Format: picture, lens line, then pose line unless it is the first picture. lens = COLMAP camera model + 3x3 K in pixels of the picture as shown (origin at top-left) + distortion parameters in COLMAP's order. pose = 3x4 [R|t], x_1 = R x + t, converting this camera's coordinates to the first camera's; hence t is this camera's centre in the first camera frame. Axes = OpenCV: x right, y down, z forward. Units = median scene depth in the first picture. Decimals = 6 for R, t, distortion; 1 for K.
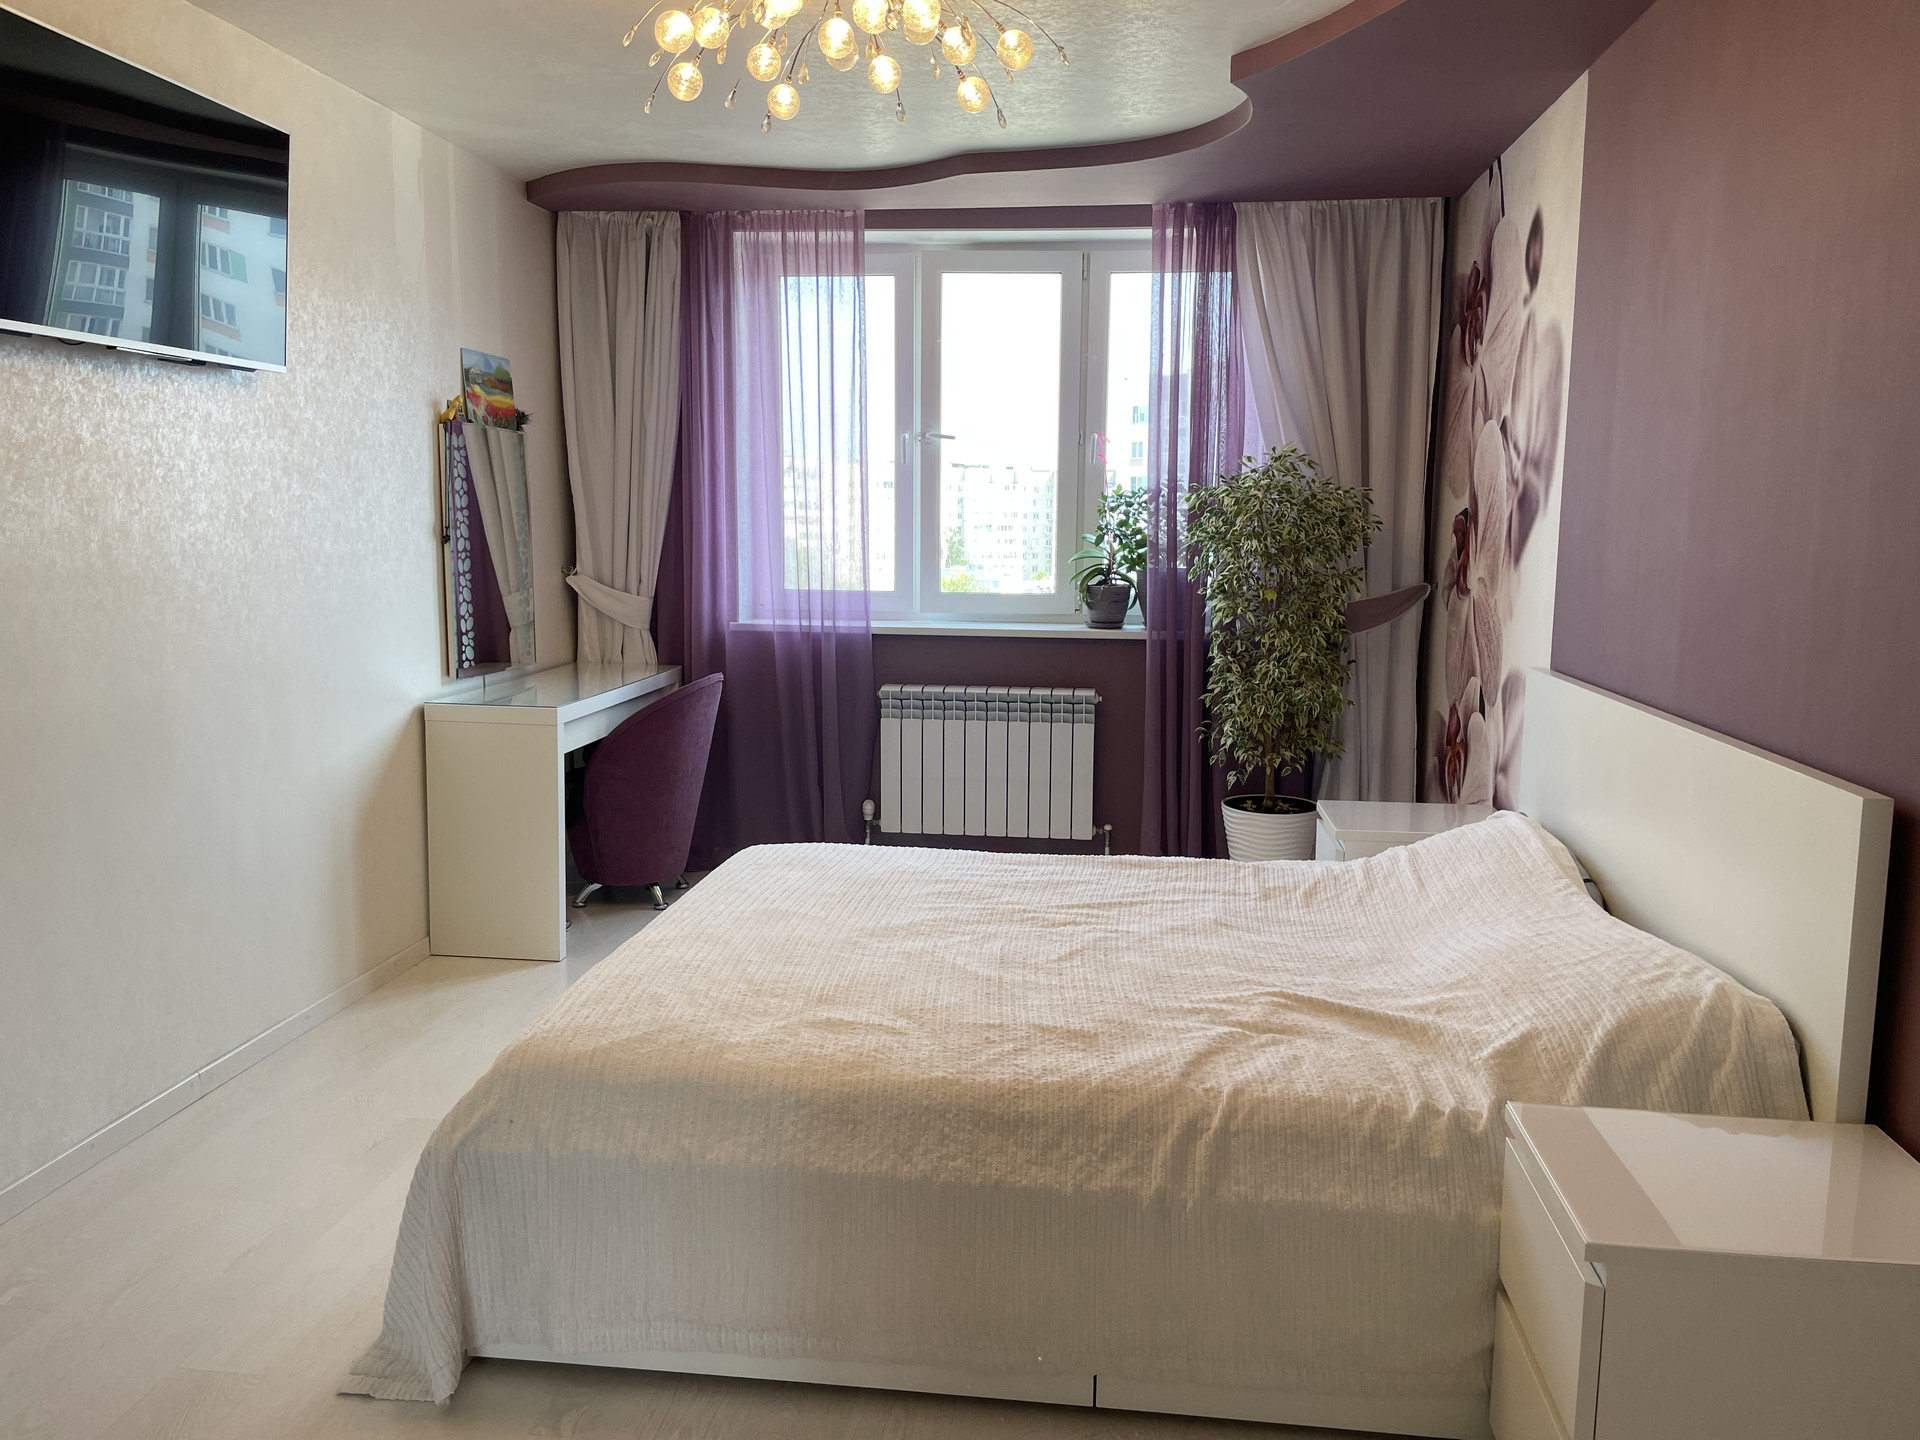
lens RADIAL K [[1469.5, 0, 939.7], [0, 1469.5, 712.3], [0, 0, 1]] dist [0.079112, -0.107497]
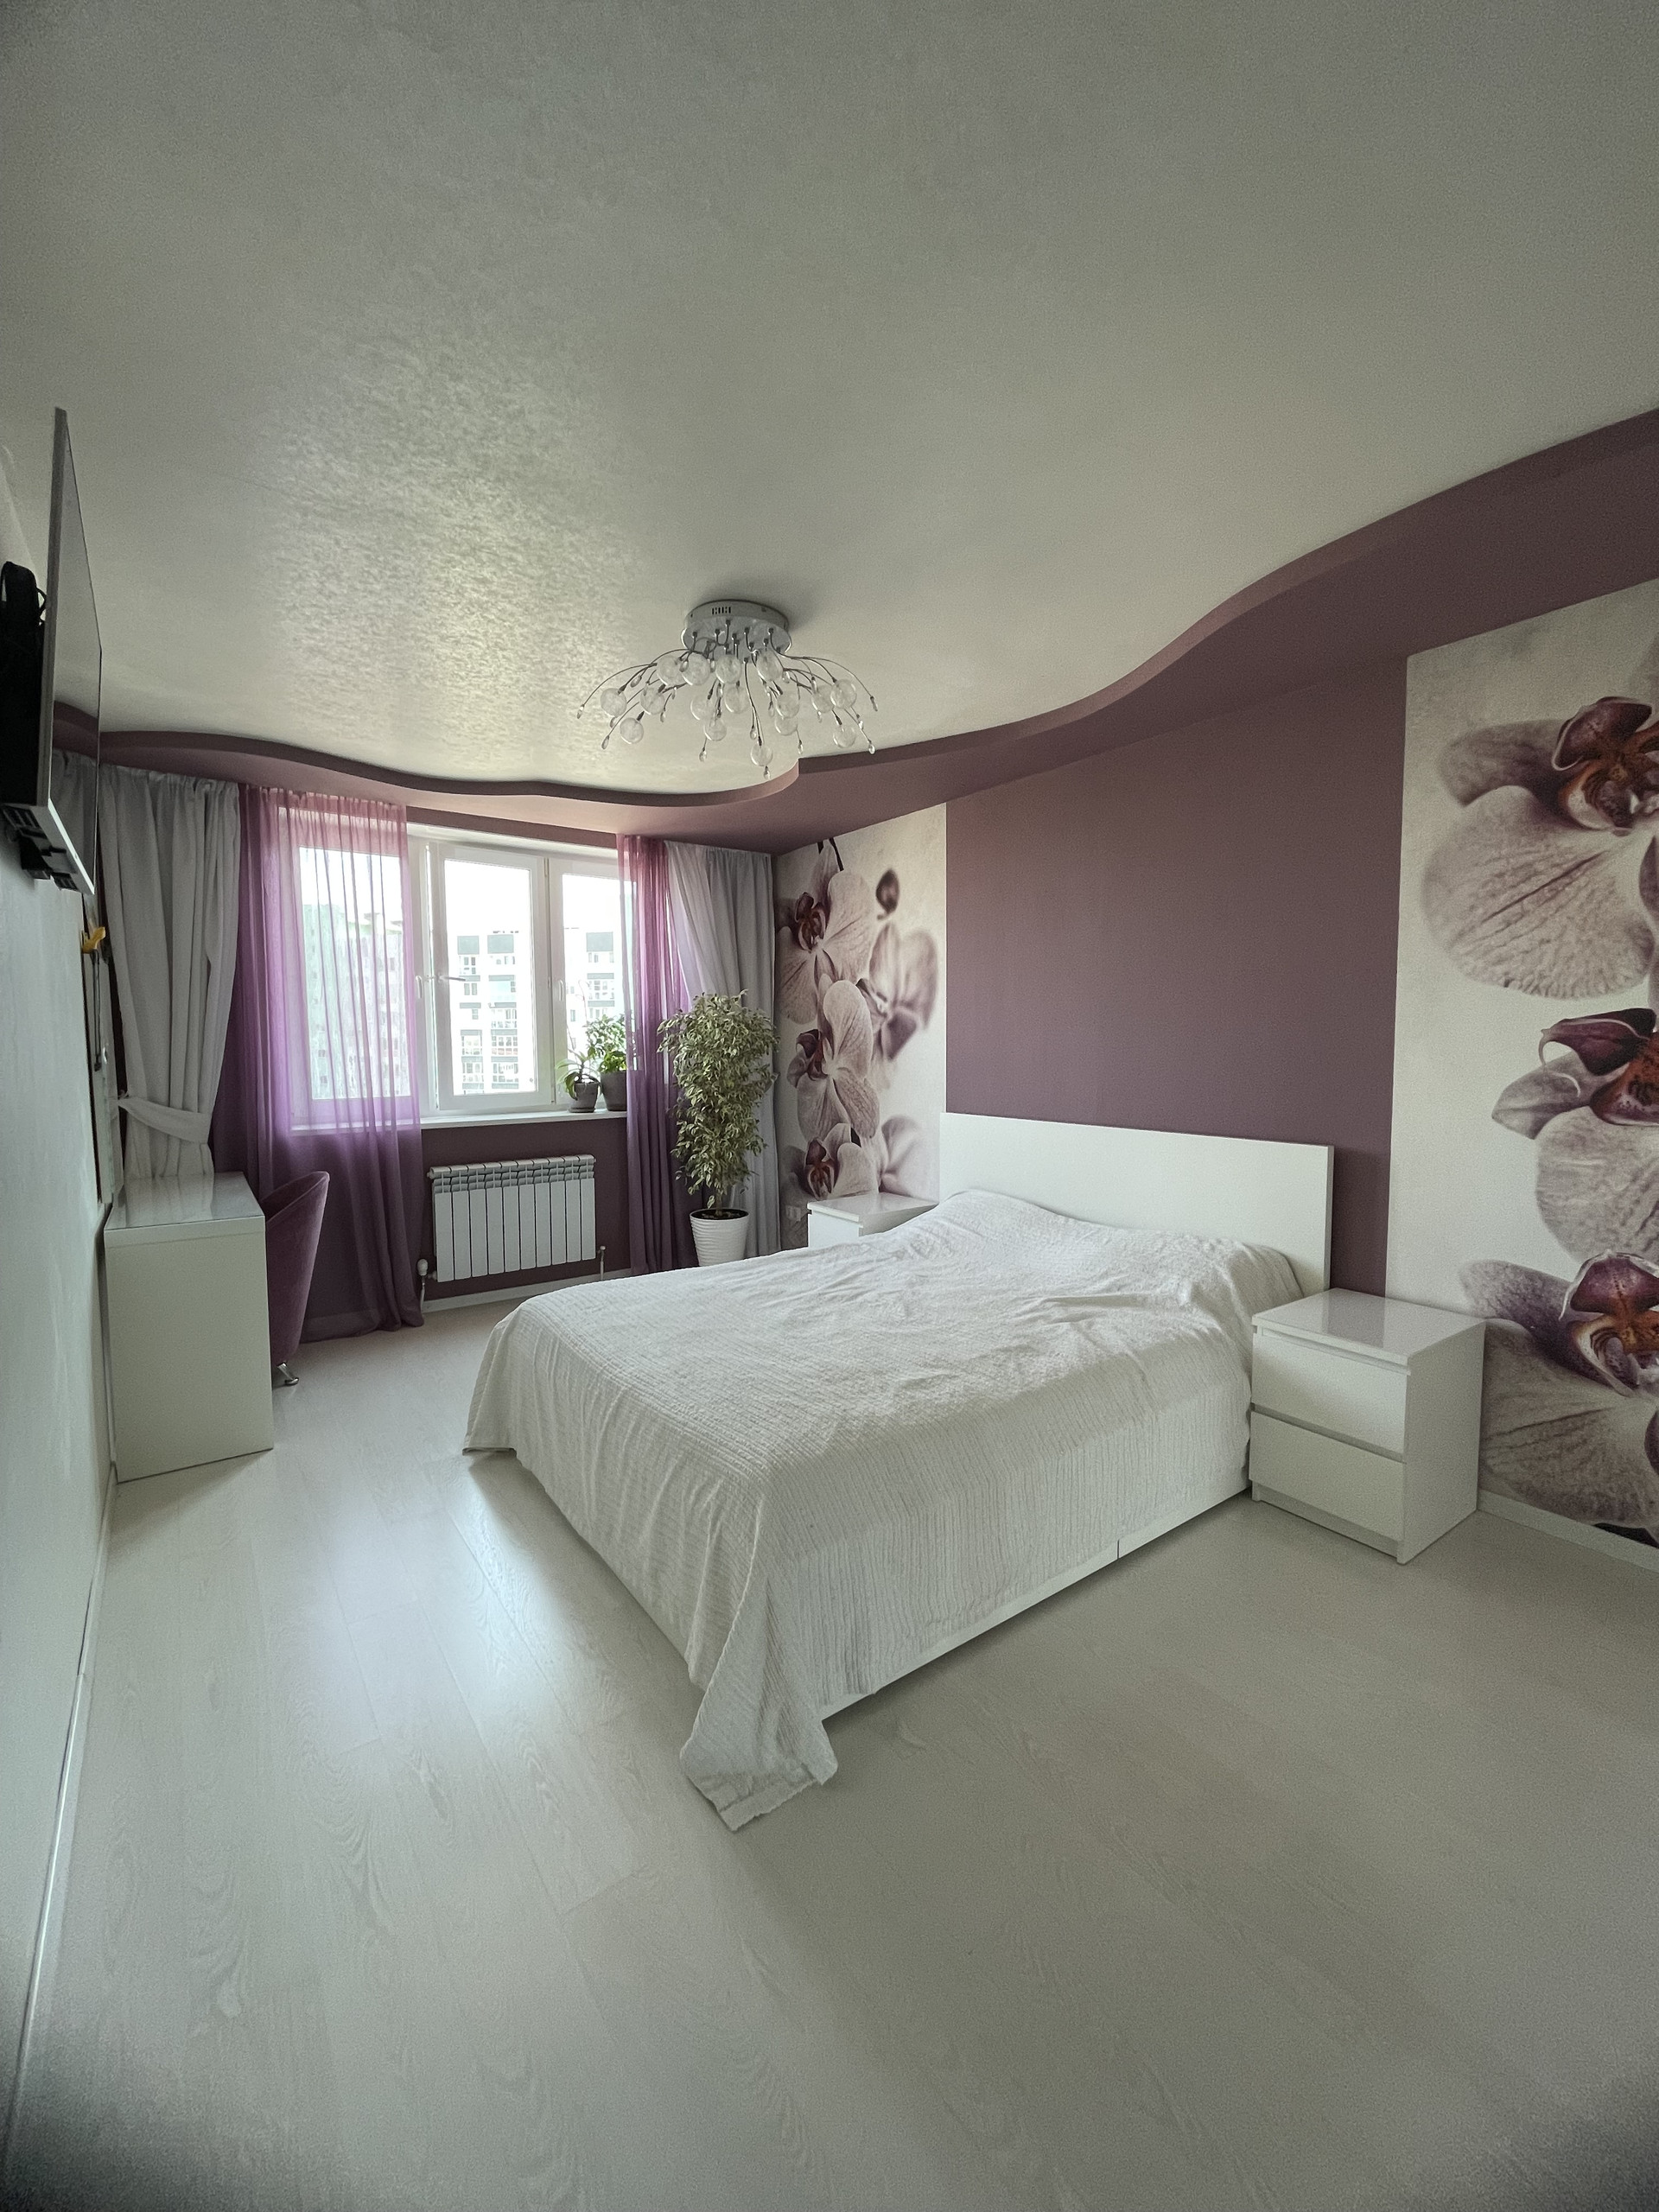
lens RADIAL K [[904.8, 0, 850.2], [0, 904.8, 1087.7], [0, 0, 1]] dist [-0.004916, 0.001087]
pose [[0.723449, -0.051683, 0.688440, -0.339280], [0.104980, 0.993833, -0.035708, -0.023631], [-0.682349, 0.098105, 0.724414, 0.182910]]
